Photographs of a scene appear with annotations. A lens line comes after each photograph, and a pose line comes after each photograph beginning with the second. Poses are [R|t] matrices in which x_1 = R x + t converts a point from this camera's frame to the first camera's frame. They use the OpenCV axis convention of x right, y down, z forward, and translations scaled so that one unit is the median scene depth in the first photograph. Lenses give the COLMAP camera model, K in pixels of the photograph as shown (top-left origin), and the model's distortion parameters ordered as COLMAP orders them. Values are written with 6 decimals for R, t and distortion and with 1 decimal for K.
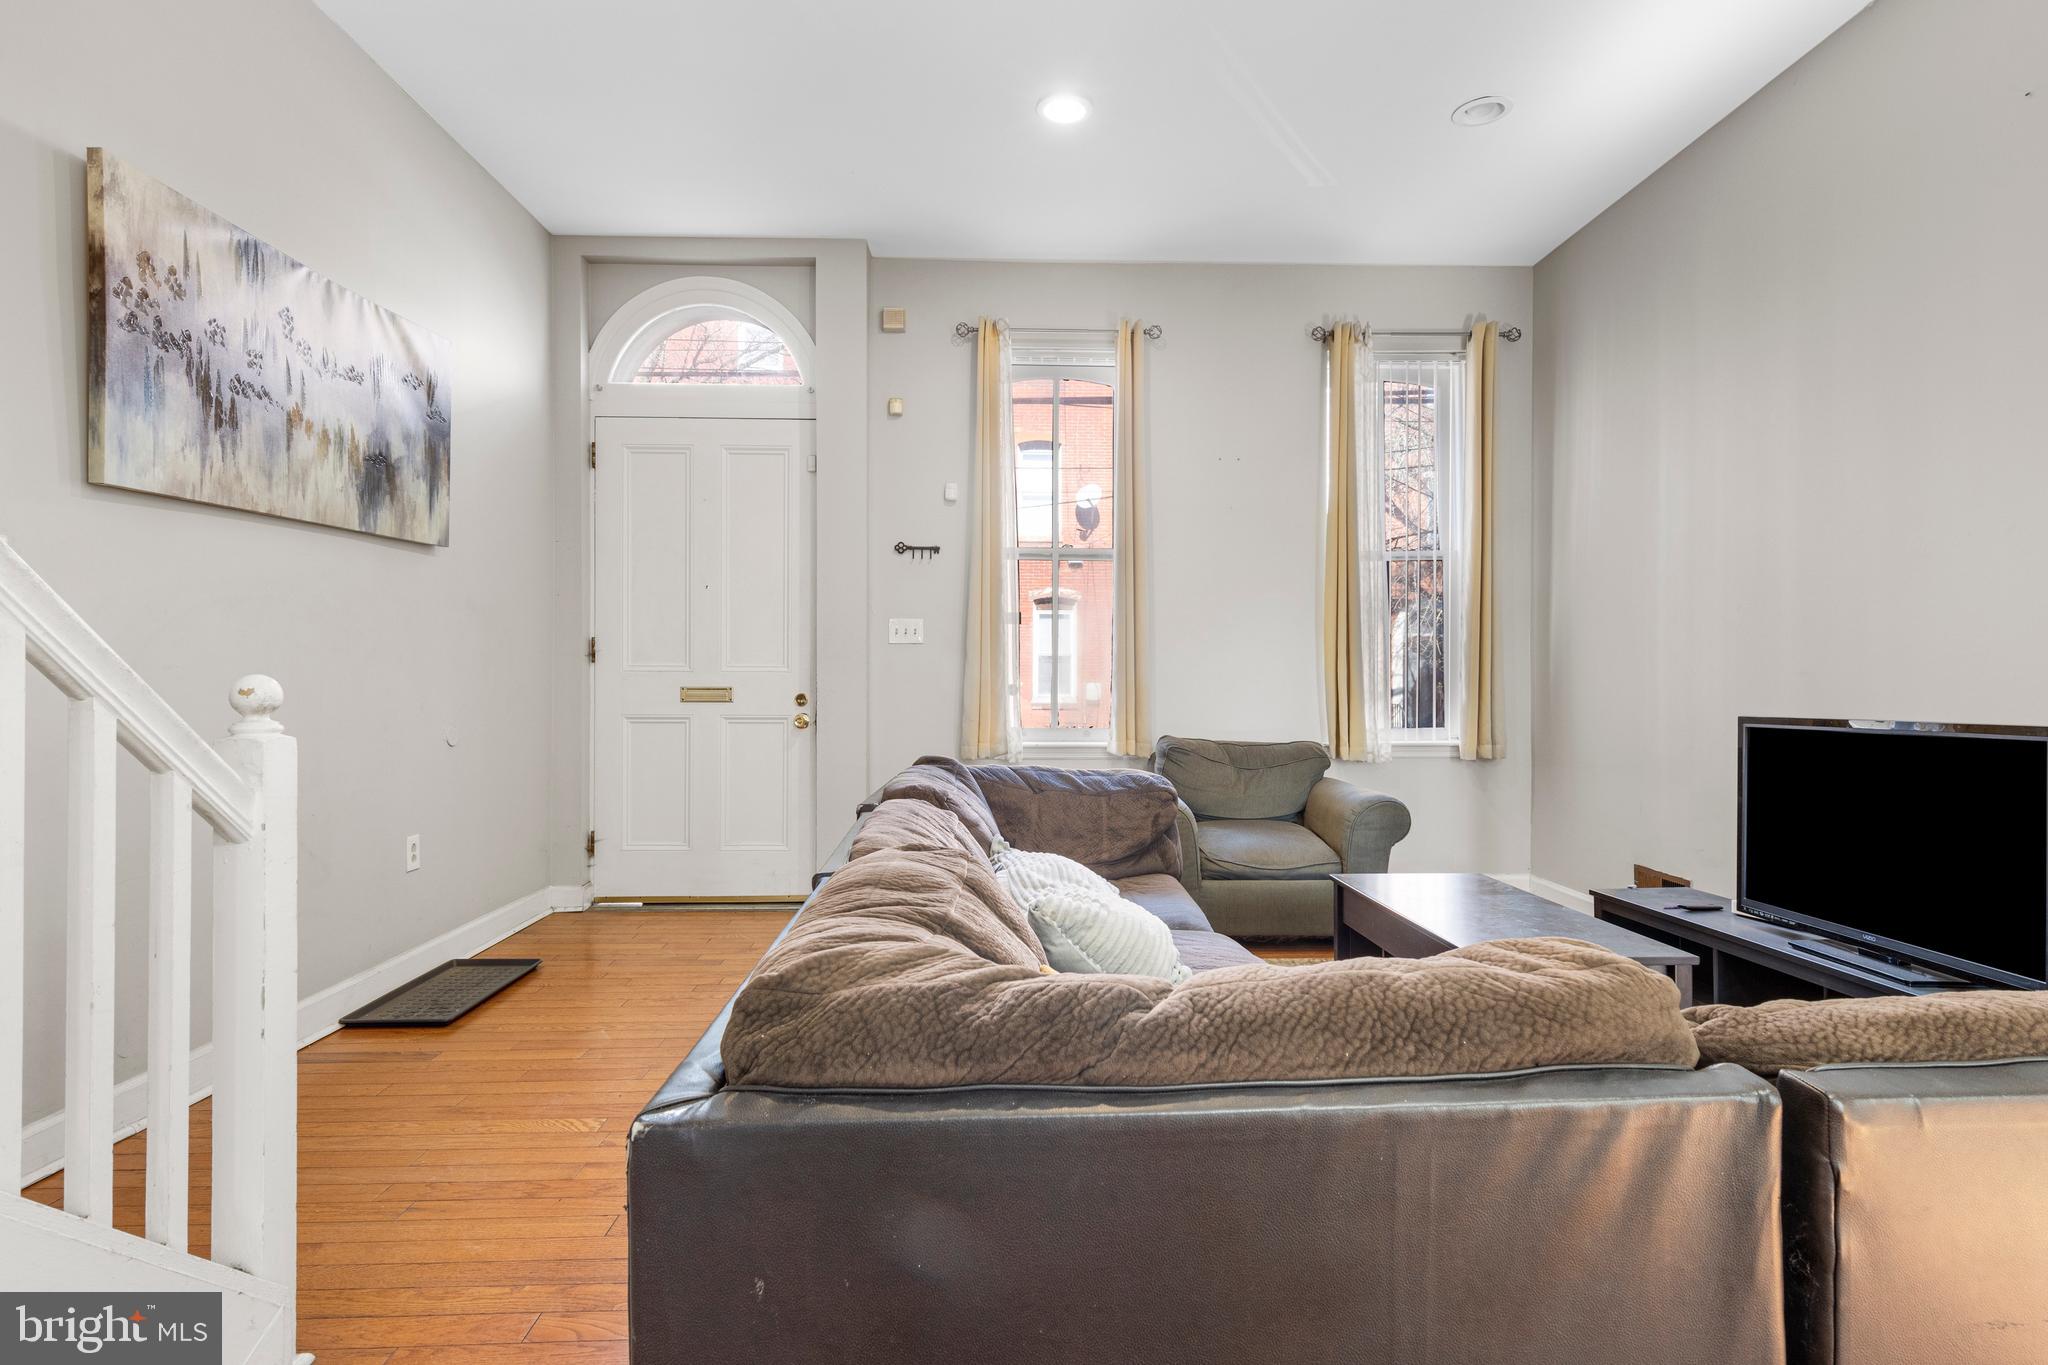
lens RADIAL K [[1046.5, 0, 1024.0], [0, 1046.5, 682.5], [0, 0, 1]] dist [0.002576, 0.000084]
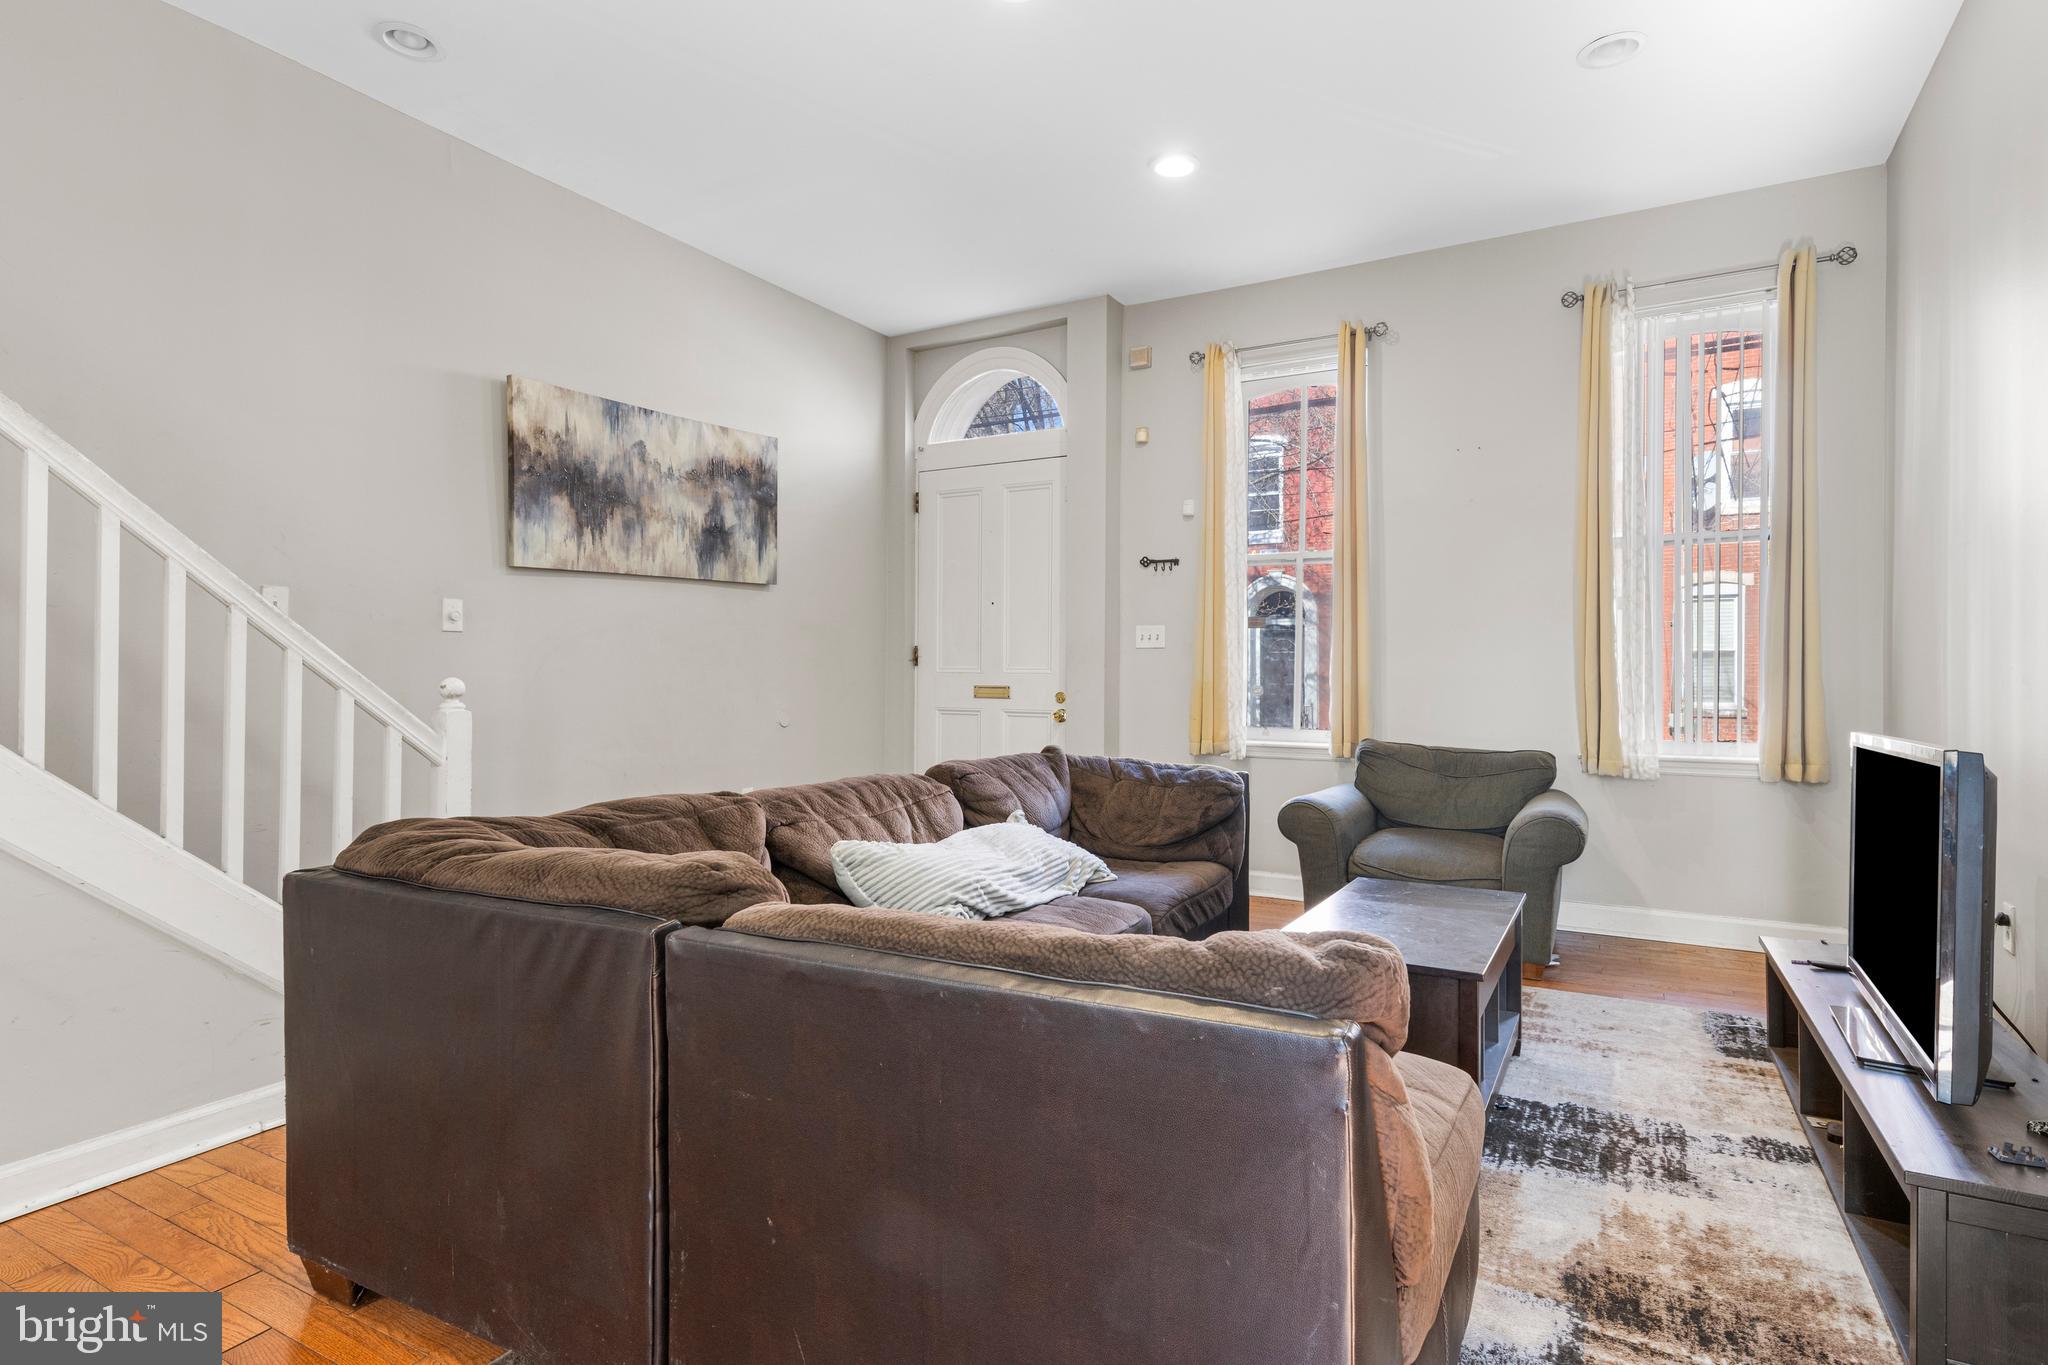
lens RADIAL K [[1050.2, 0, 1017.9], [0, 1050.2, 679.4], [0, 0, 1]] dist [0.001350, 0.000732]
pose [[0.850050, 0.004927, -0.526679, 0.504758], [-0.005784, 0.999983, 0.000019, -0.004521], [0.526670, 0.003030, 0.850065, -0.027546]]
